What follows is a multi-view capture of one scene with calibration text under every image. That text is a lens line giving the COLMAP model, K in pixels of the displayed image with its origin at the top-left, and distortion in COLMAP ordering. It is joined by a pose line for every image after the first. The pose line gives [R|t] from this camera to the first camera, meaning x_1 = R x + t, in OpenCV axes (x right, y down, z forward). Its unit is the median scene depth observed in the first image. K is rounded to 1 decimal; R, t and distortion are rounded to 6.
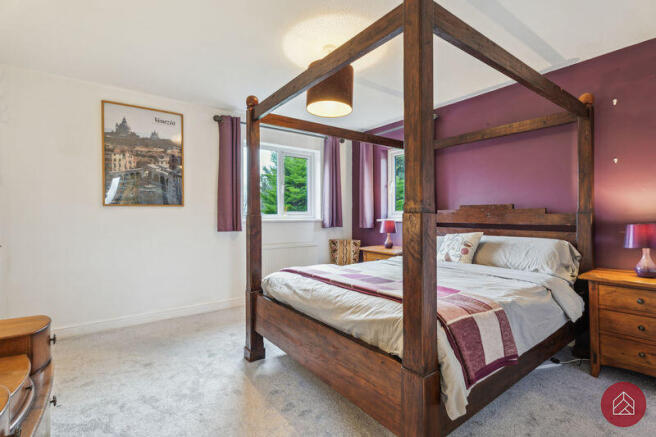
lens RADIAL K [[300.4, 0, 324.3], [0, 300.4, 217.7], [0, 0, 1]] dist [0.003299, 0.000915]
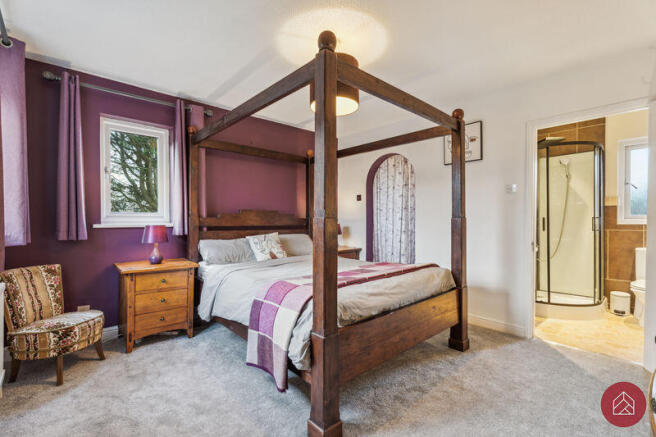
lens RADIAL K [[300.4, 0, 324.3], [0, 300.4, 217.7], [0, 0, 1]] dist [0.003299, 0.000915]
pose [[-0.097431, -0.001151, 0.995242, -0.555314], [-0.000164, 0.999999, 0.001141, -0.010847], [-0.995242, -0.000052, -0.097431, 0.665288]]
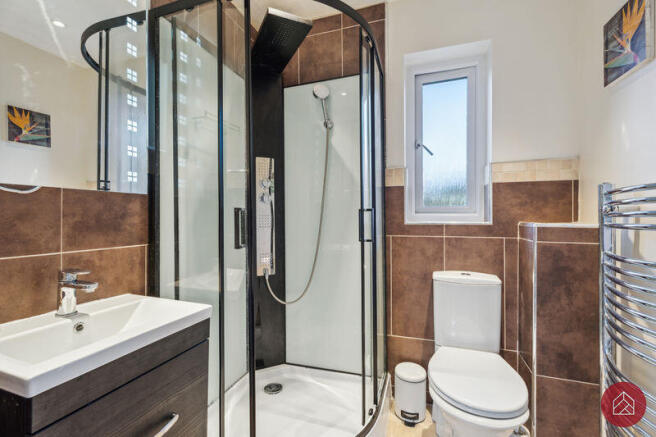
lens RADIAL K [[300.4, 0, 324.3], [0, 300.4, 217.7], [0, 0, 1]] dist [0.003299, 0.000915]
pose [[-0.565100, 0.001671, 0.825020, -0.342836], [0.005585, 0.999983, 0.001800, -0.006973], [-0.825003, 0.005625, -0.565100, 0.412348]]
